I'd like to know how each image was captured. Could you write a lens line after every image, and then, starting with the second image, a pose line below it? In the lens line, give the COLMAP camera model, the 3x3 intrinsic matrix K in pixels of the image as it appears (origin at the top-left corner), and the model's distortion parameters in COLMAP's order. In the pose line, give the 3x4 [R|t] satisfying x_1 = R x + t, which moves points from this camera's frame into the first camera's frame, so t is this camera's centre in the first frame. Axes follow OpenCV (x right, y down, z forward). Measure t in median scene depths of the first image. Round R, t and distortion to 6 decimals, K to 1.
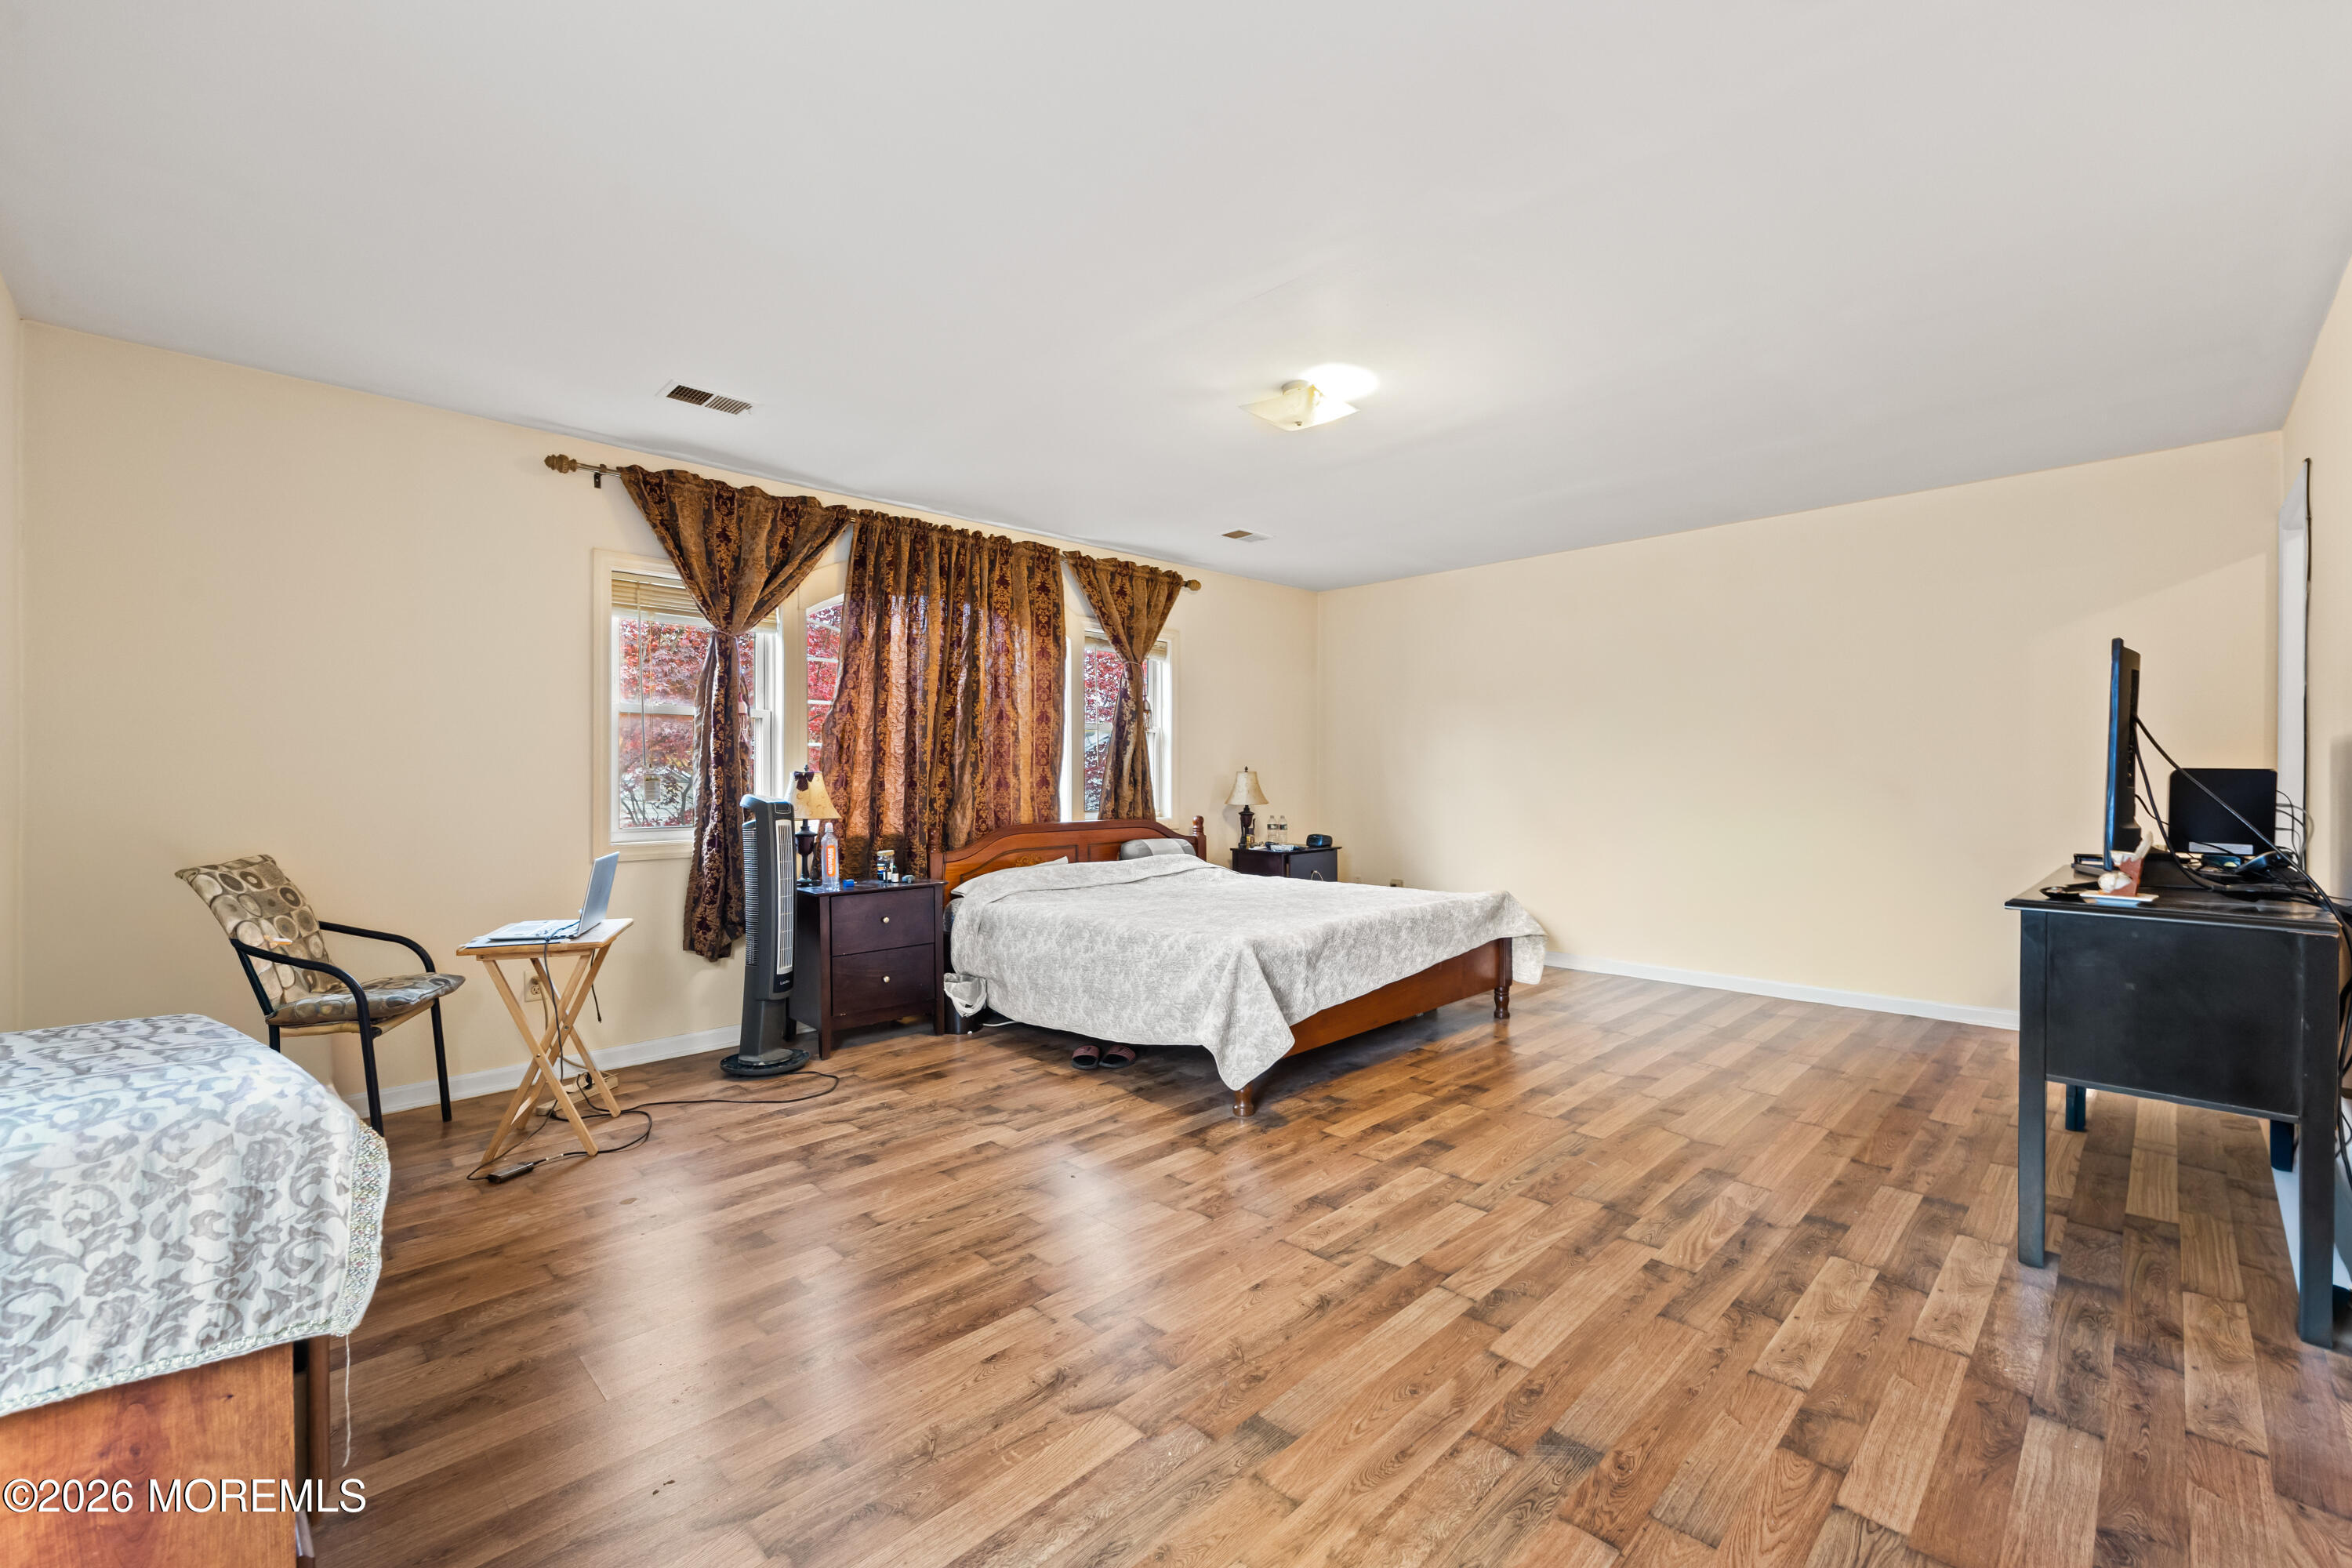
lens RADIAL K [[969.7, 0, 1167.2], [0, 969.7, 780.0], [0, 0, 1]] dist [0.002030, -0.000014]
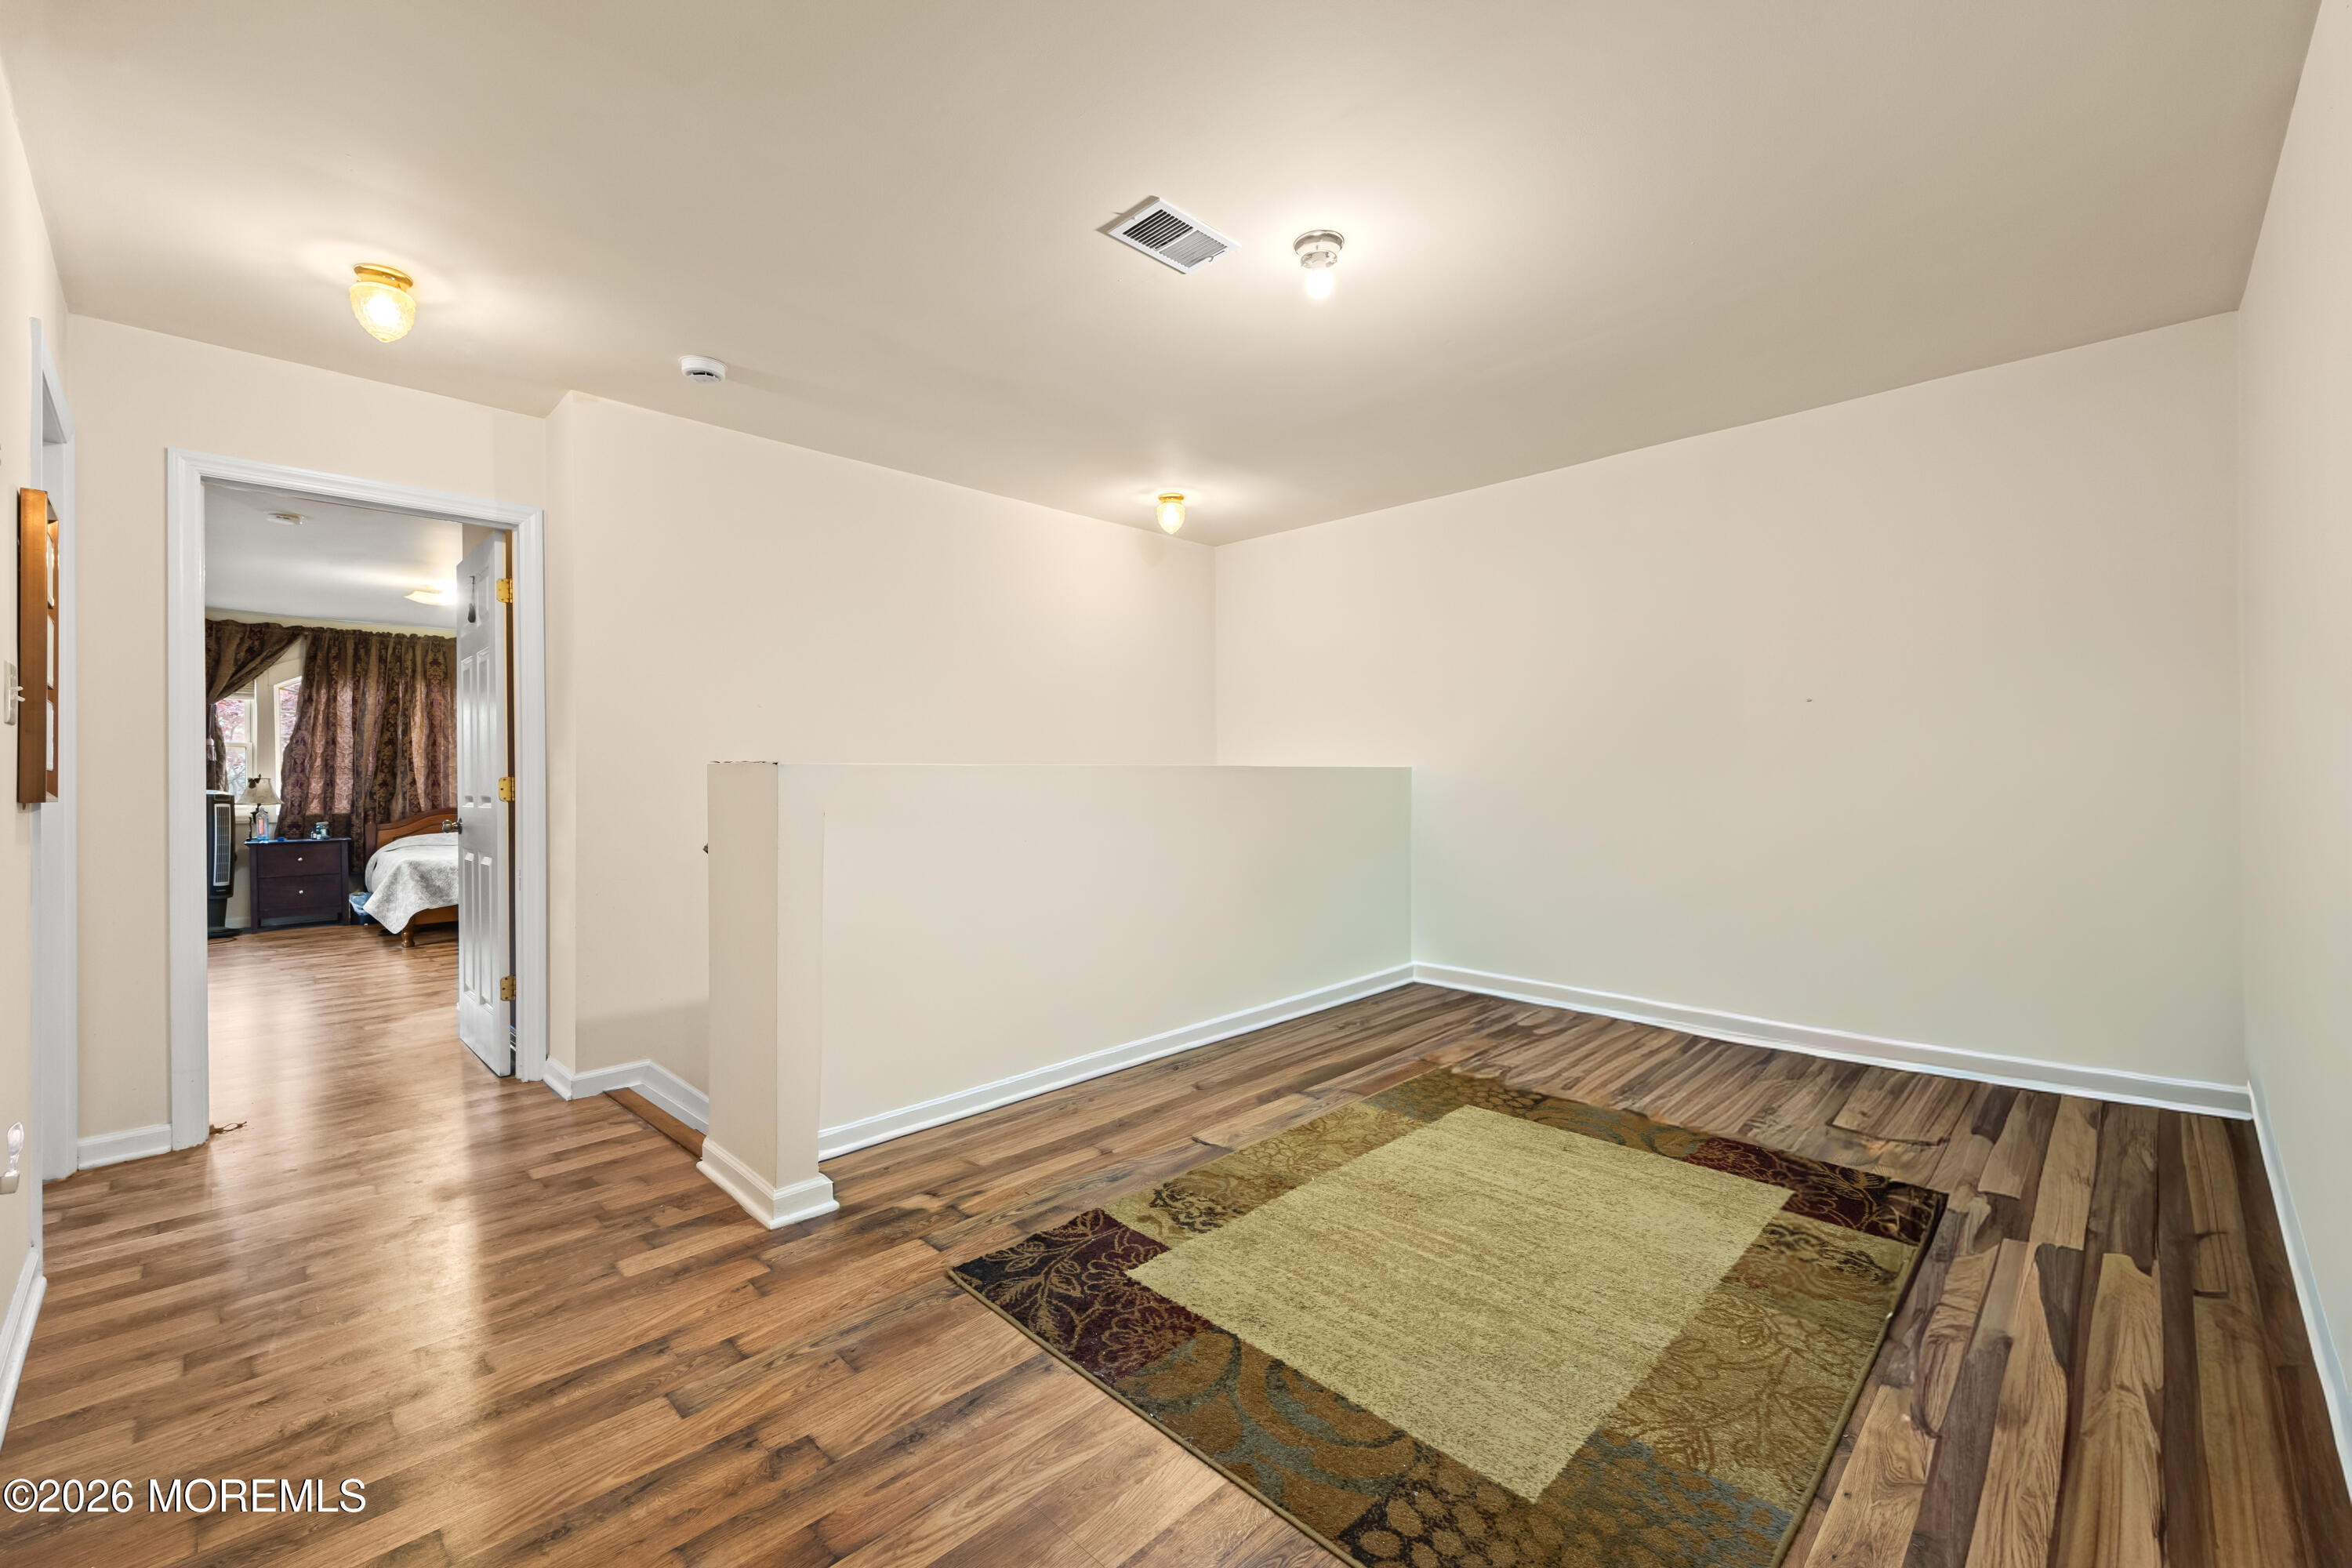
lens RADIAL K [[969.7, 0, 1184.9], [0, 969.7, 775.8], [0, 0, 1]] dist [0.002030, -0.000014]
pose [[0.999550, 0.001882, 0.029949, 1.186404], [-0.001757, 0.999990, -0.004225, -0.007026], [-0.029957, 0.004170, 0.999542, -0.782281]]
